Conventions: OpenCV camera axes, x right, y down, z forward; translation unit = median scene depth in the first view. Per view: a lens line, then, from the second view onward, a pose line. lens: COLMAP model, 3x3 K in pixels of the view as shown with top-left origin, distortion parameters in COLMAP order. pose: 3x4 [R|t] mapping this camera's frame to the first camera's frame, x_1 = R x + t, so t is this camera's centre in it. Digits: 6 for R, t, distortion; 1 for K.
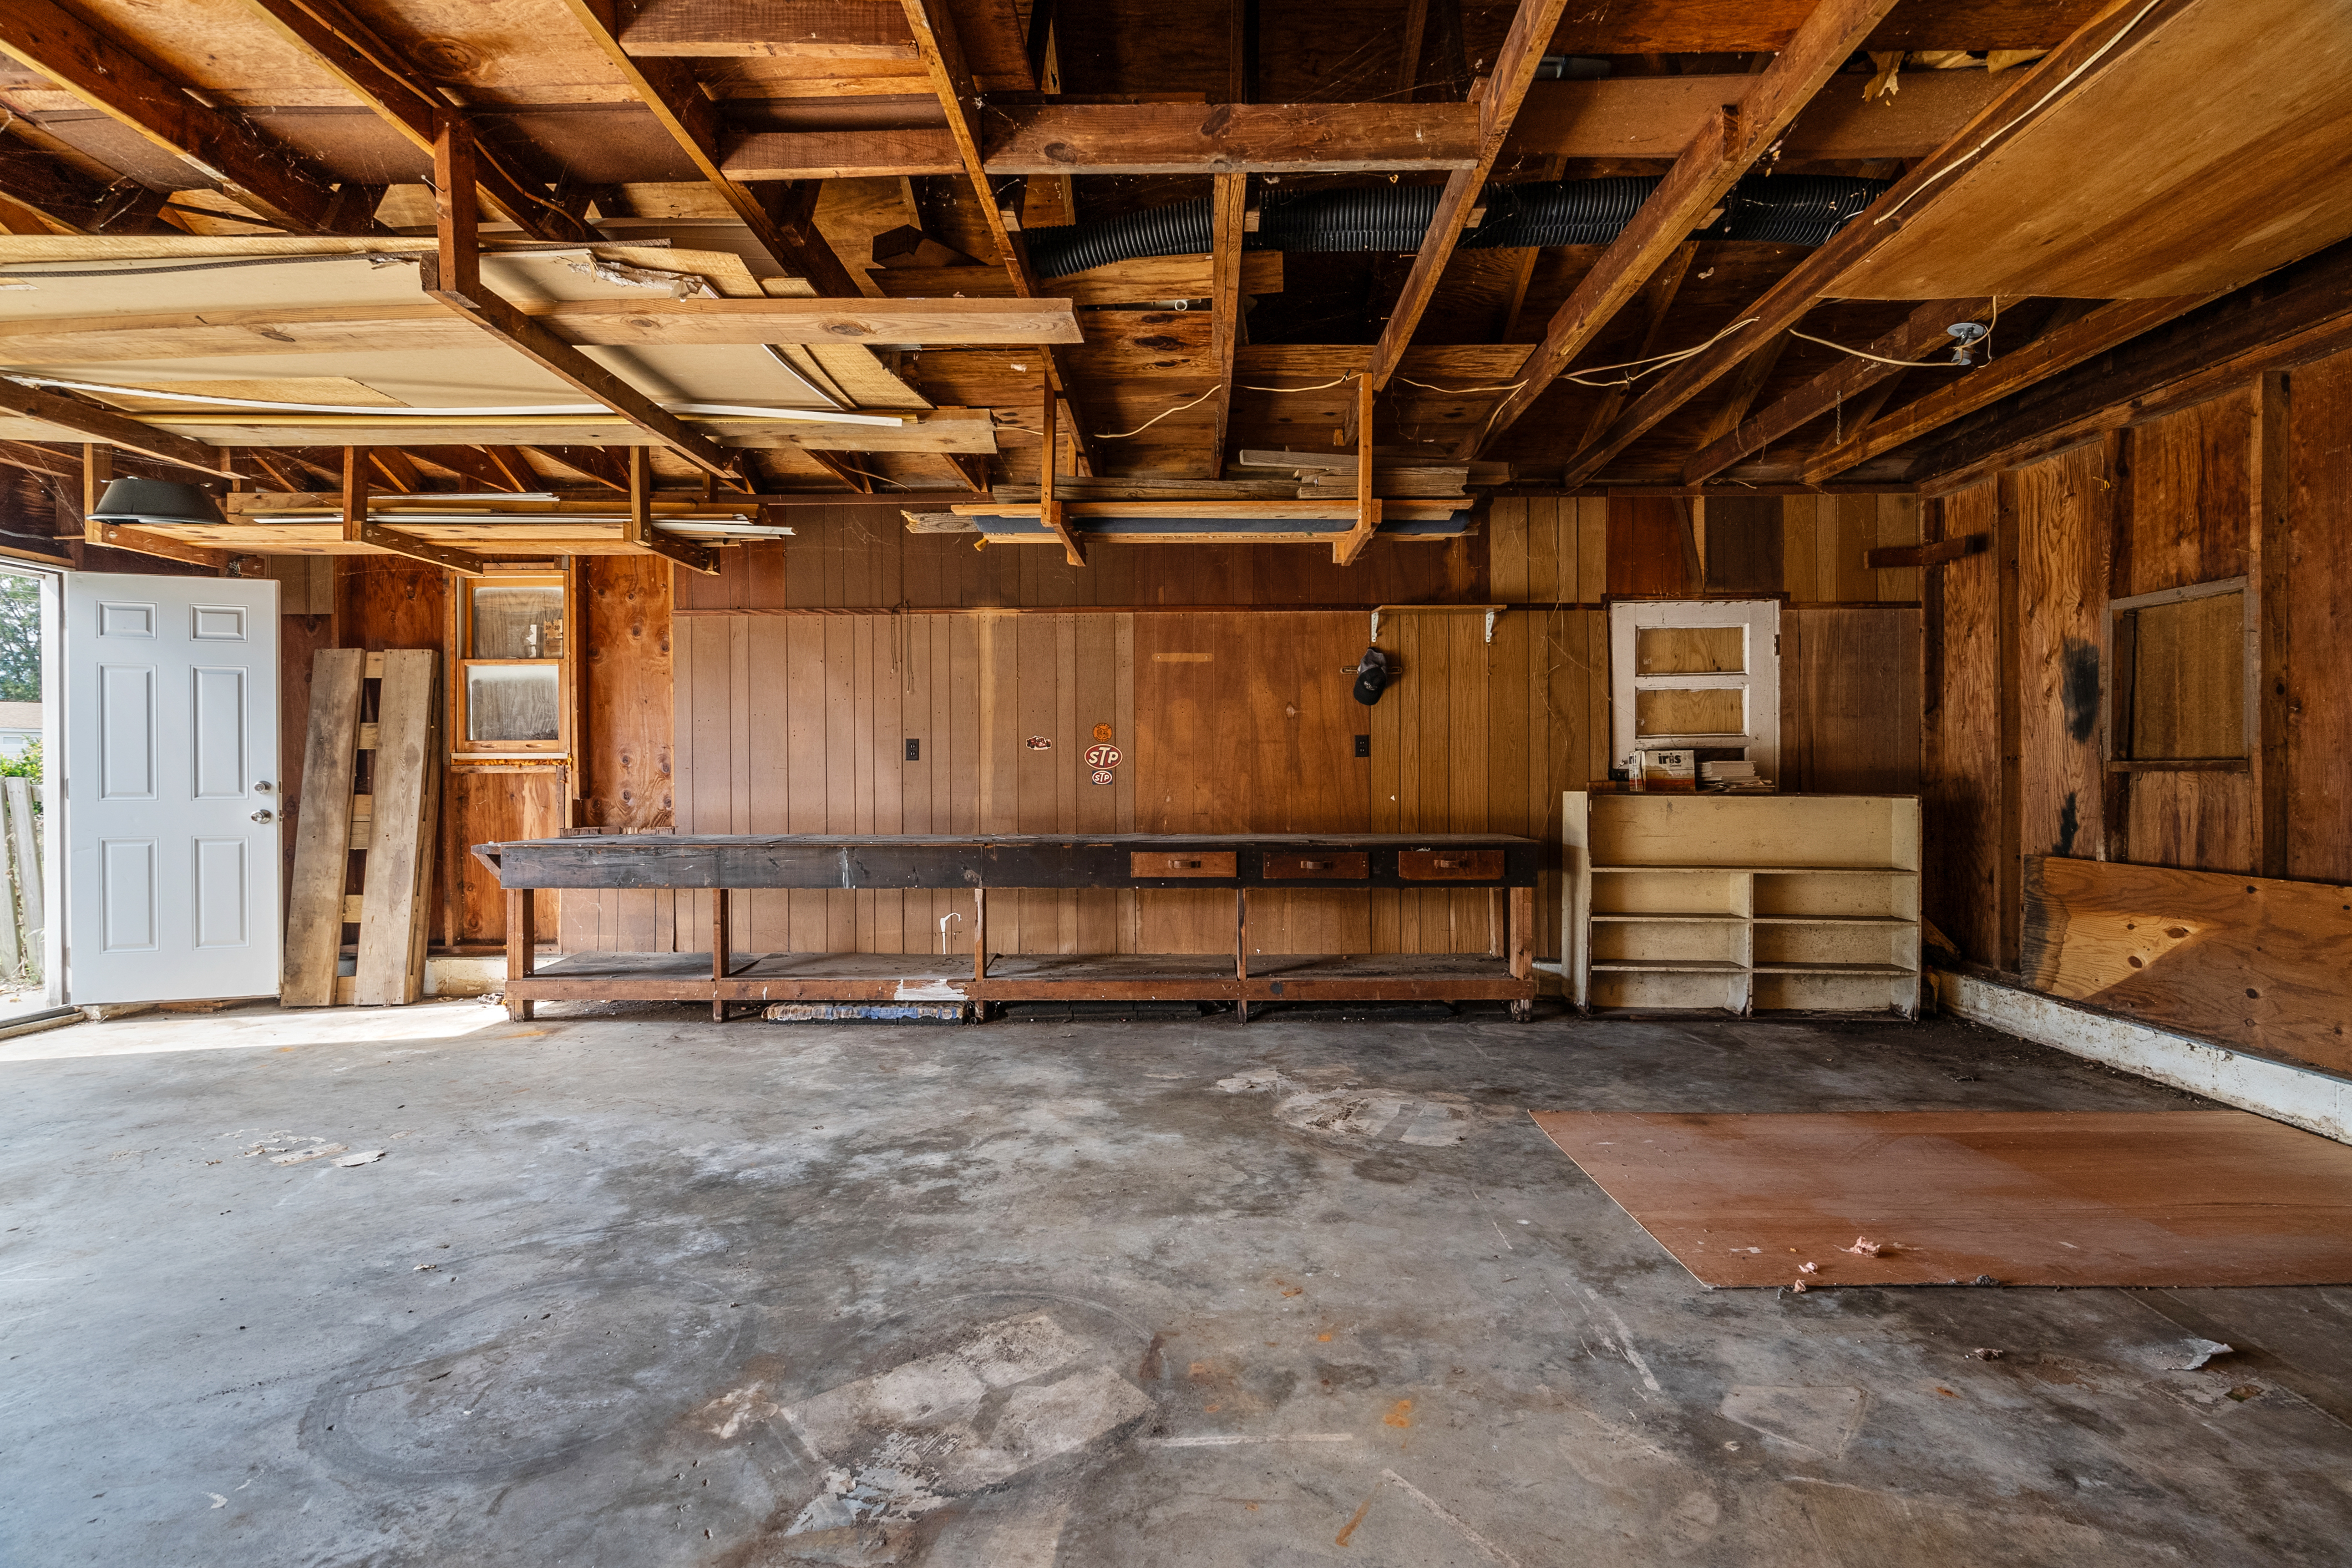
lens RADIAL K [[1069.1, 0, 1176.0], [0, 1069.1, 784.0], [0, 0, 1]] dist [-0.006328, 0.001305]
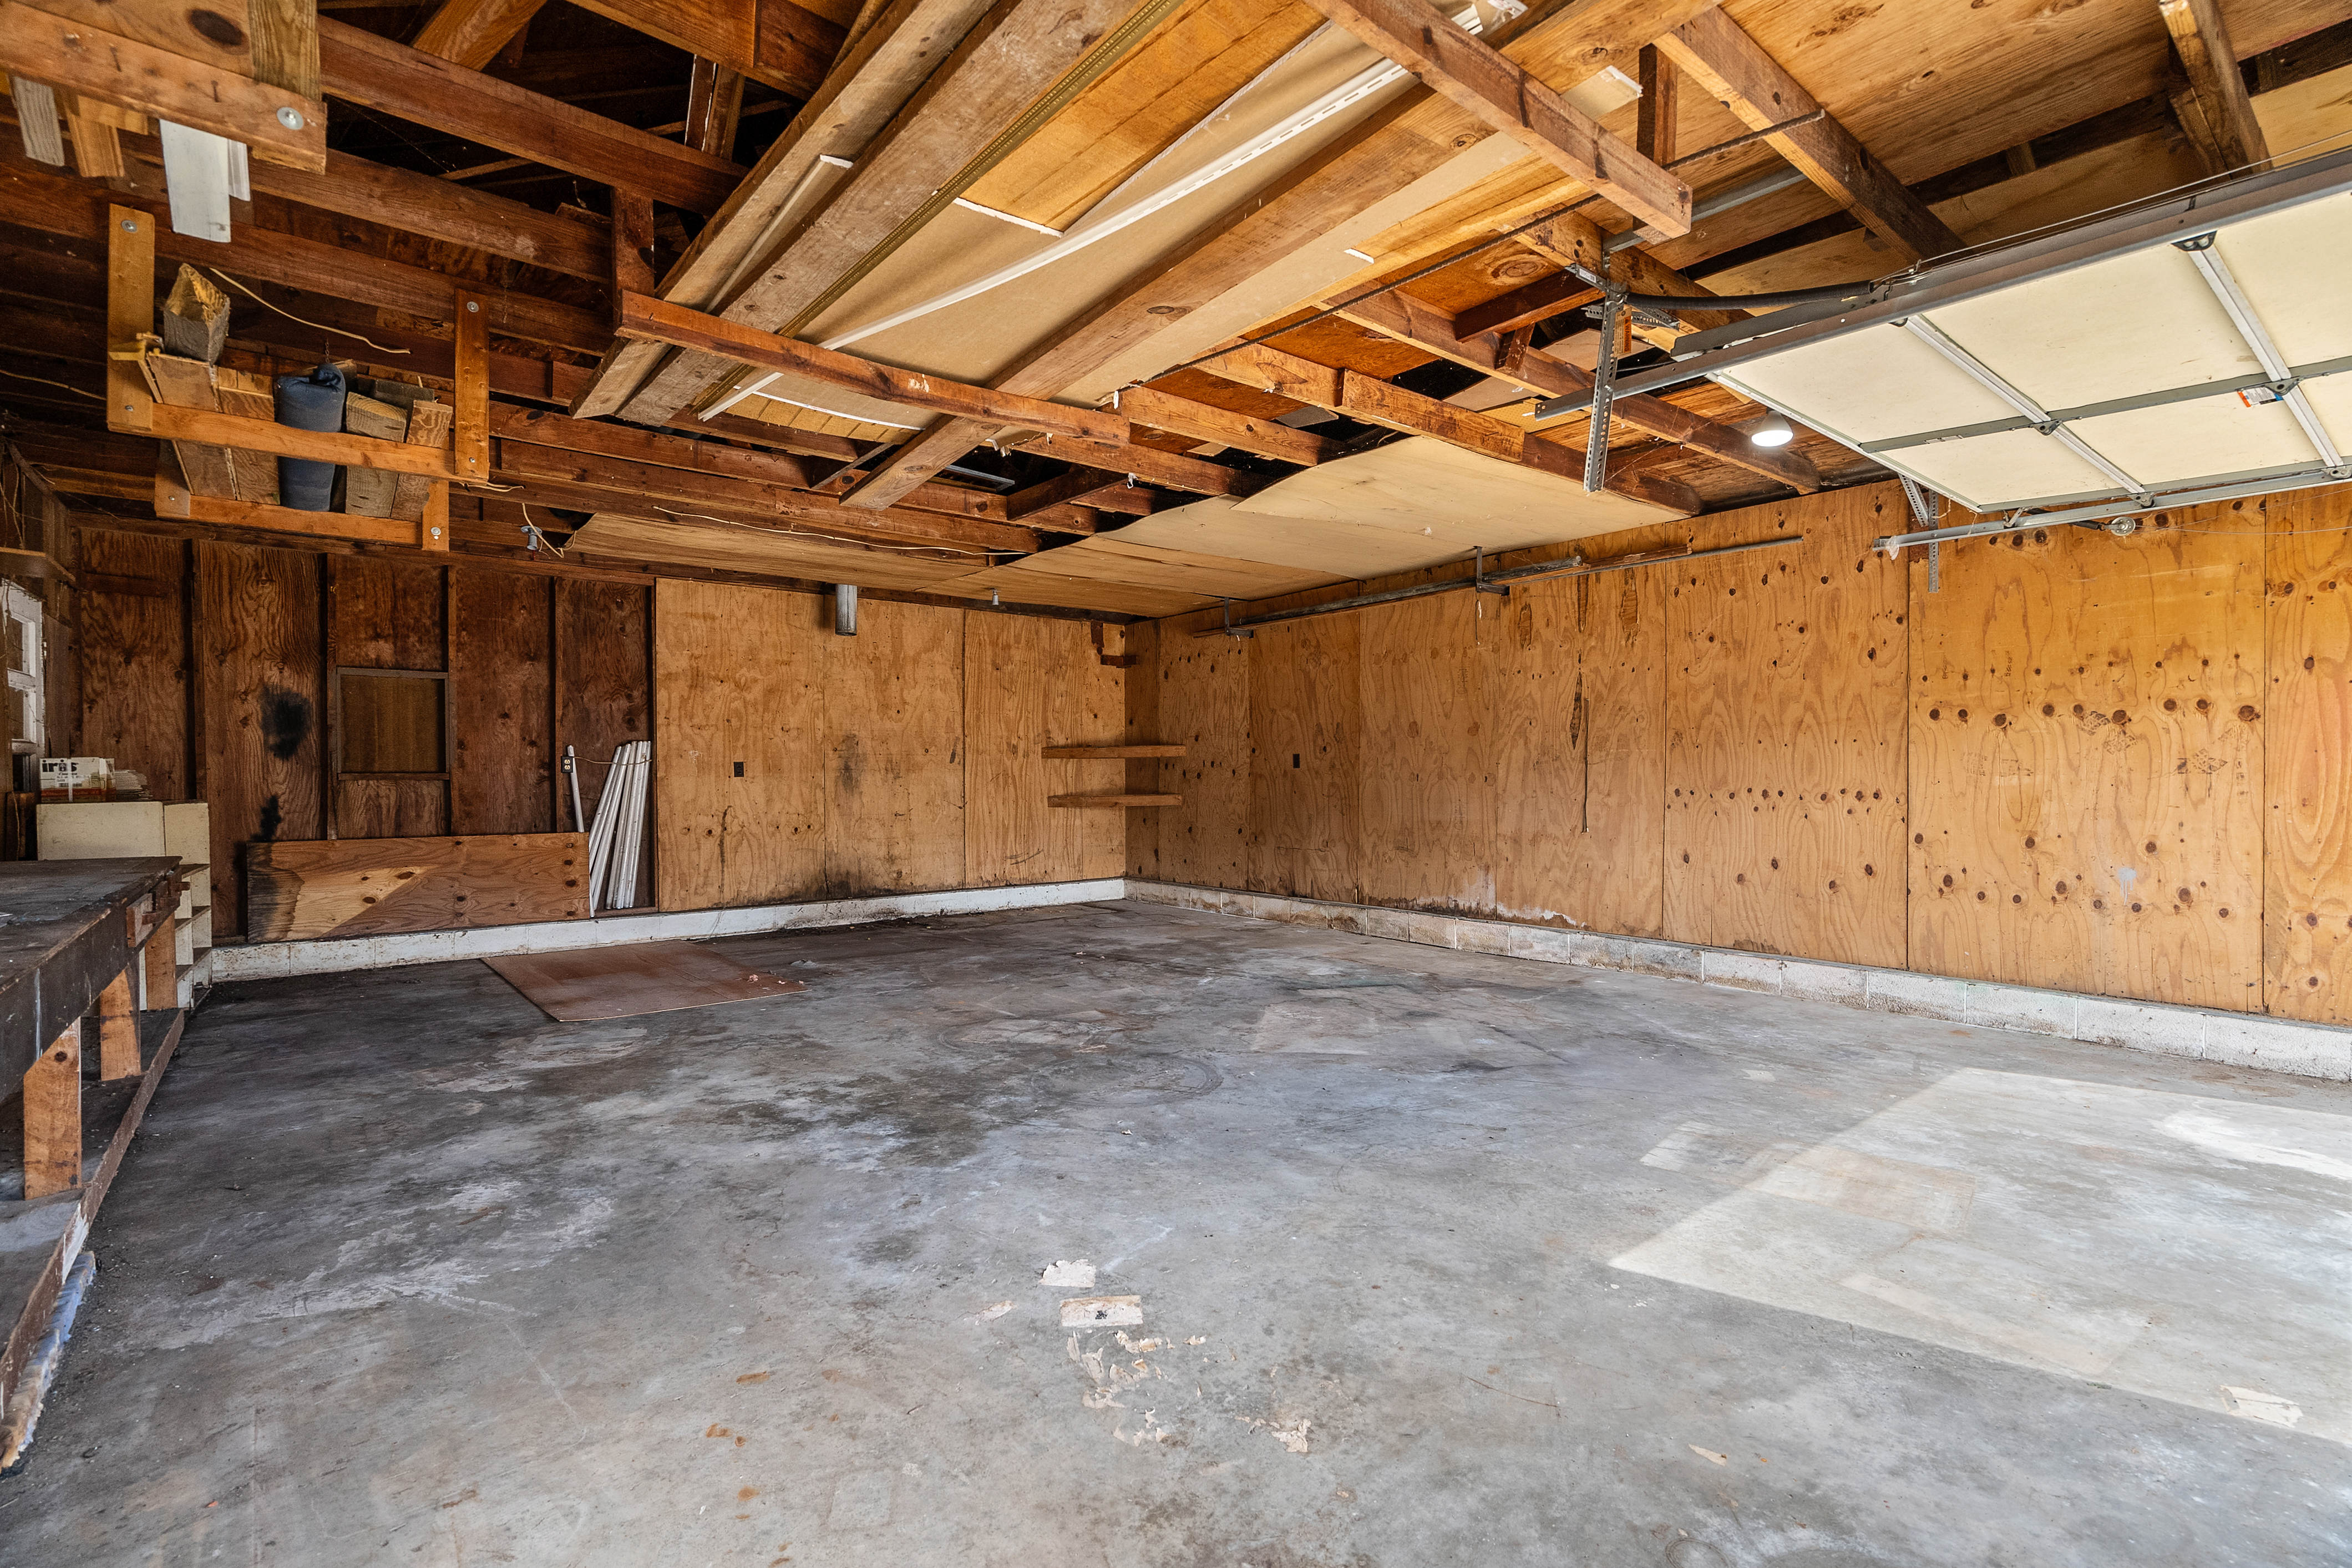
lens RADIAL K [[1092.5, 0, 1176.0], [0, 1092.5, 784.0], [0, 0, 1]] dist [0.000964, 0.000473]
pose [[-0.649447, -0.001971, 0.760404, -1.171008], [0.012226, 0.999840, 0.013034, -0.012578], [-0.760308, 0.017761, -0.649320, 1.195850]]
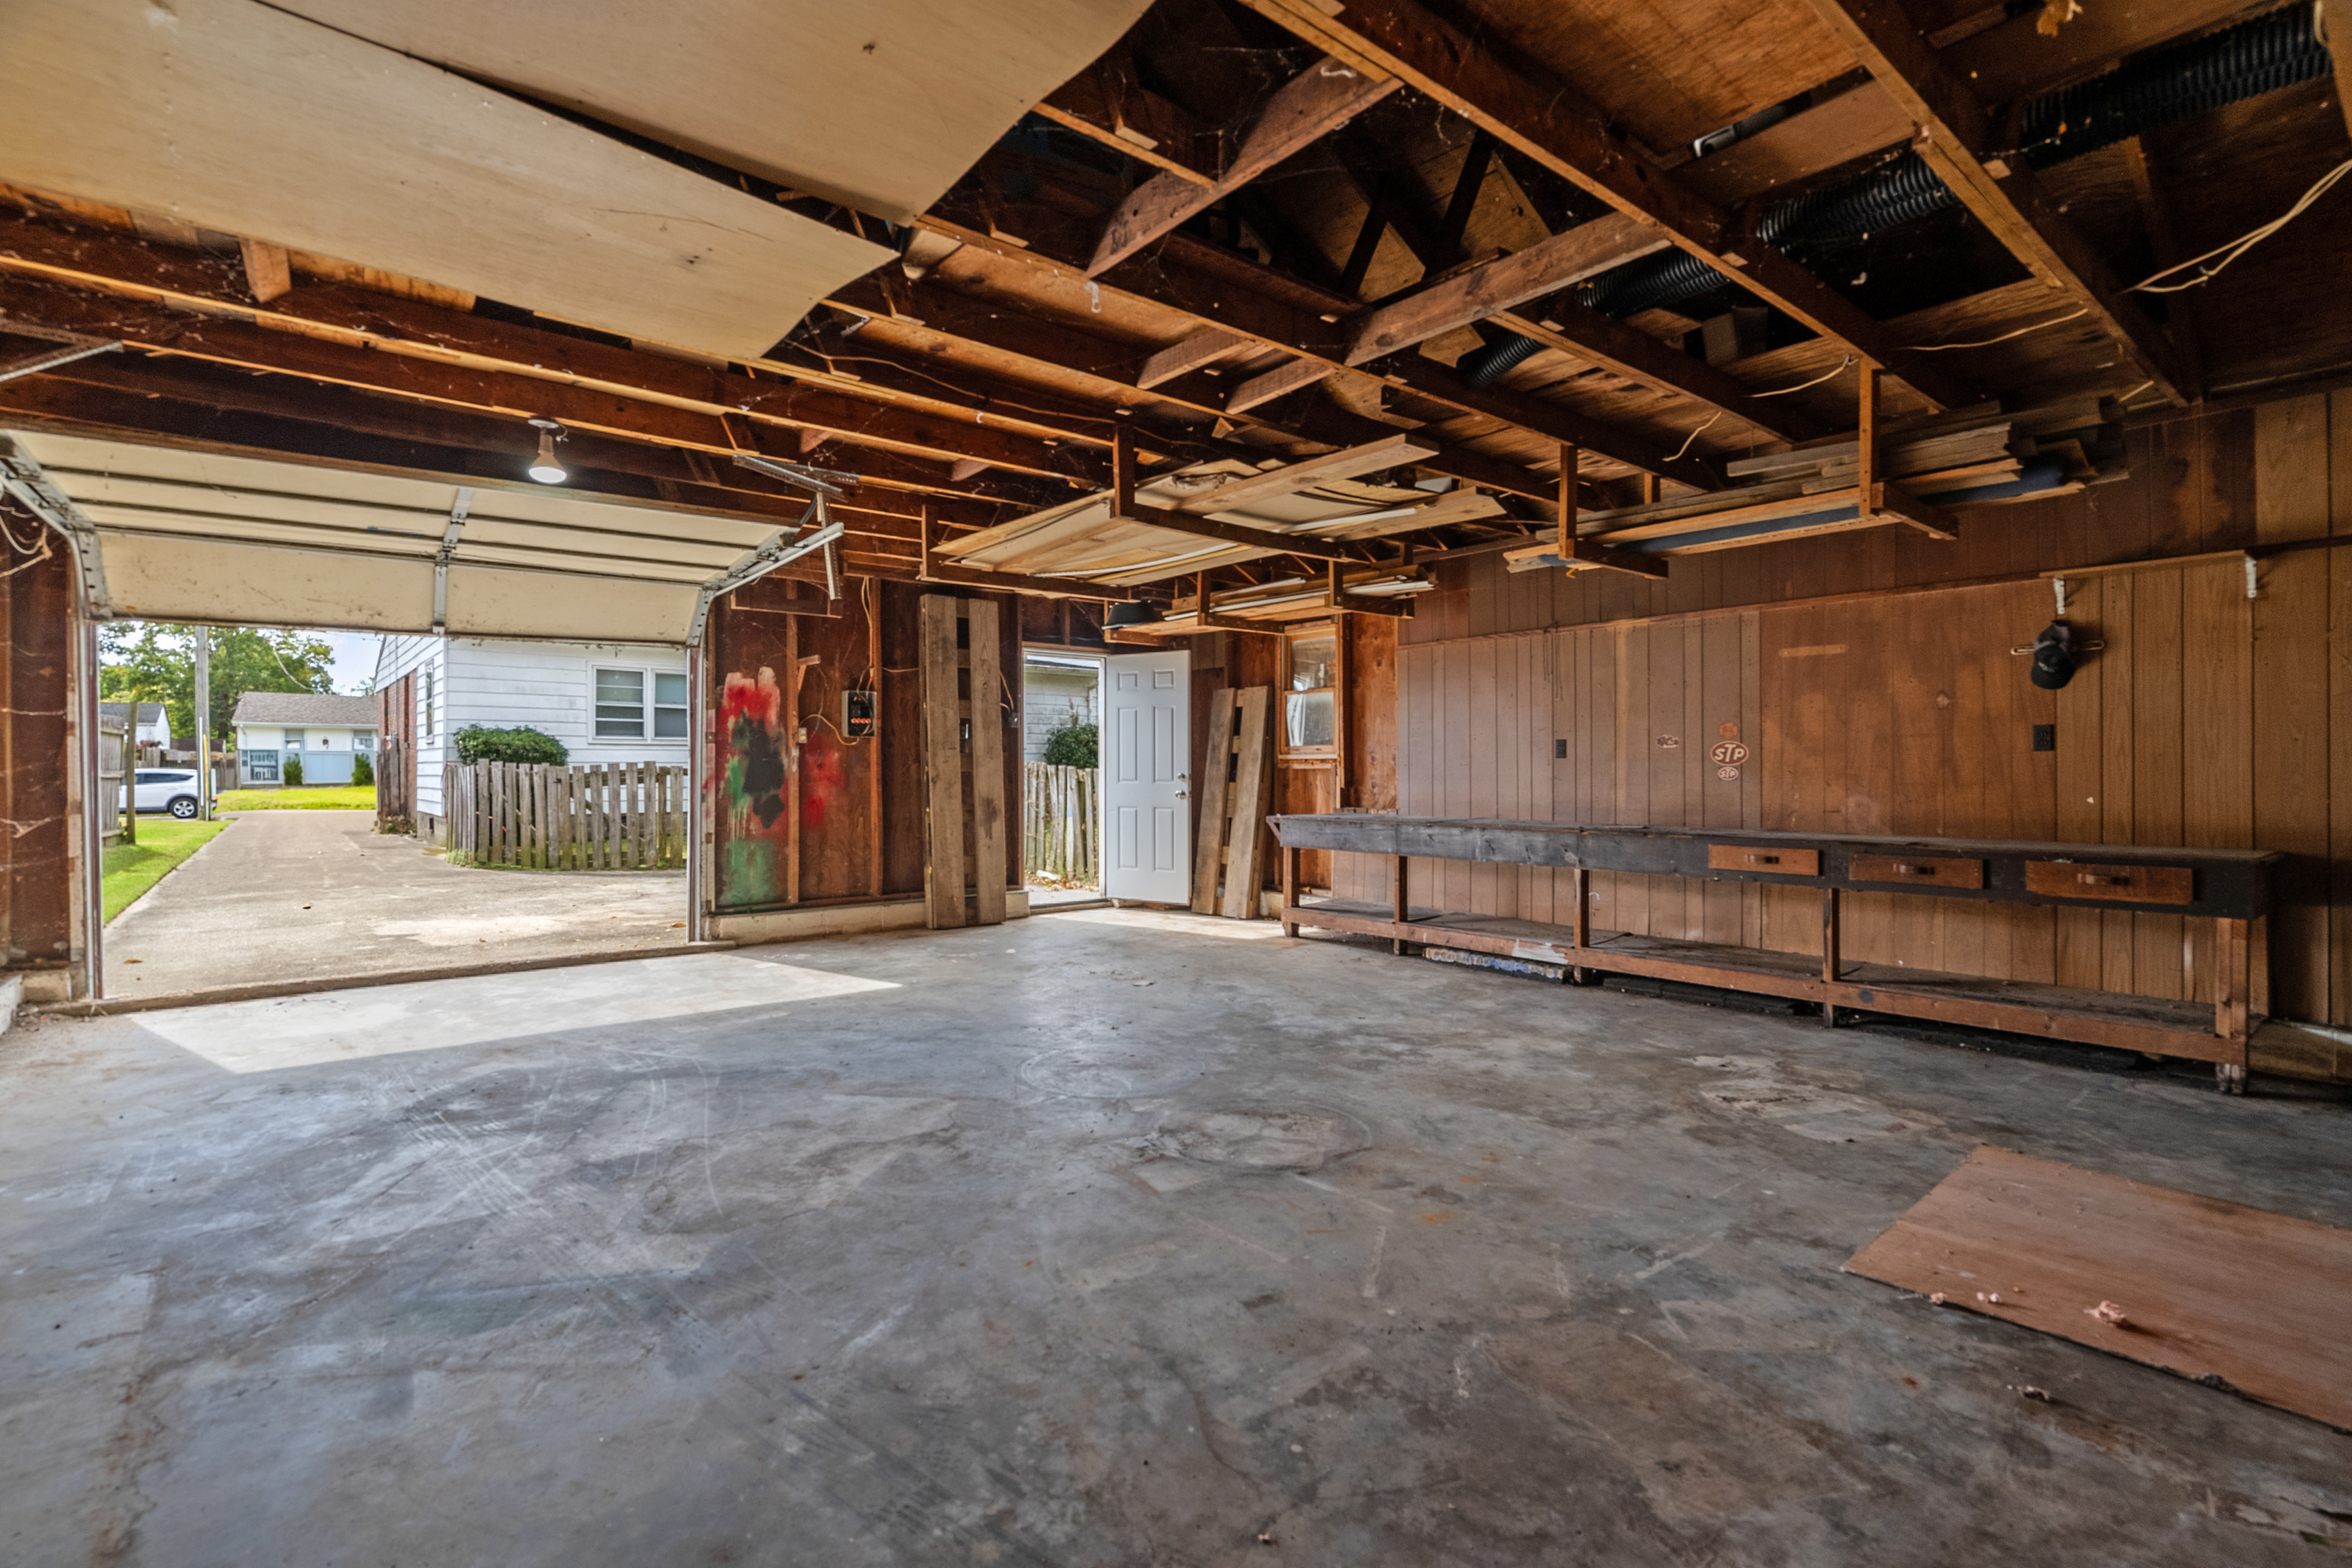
lens RADIAL K [[1069.1, 0, 1176.0], [0, 1069.1, 784.0], [0, 0, 1]] dist [-0.006328, 0.001305]
pose [[0.644918, 0.012607, -0.764148, 0.525536], [-0.009396, 0.999919, 0.008568, 0.000113], [0.764194, 0.001654, 0.644984, -0.095865]]
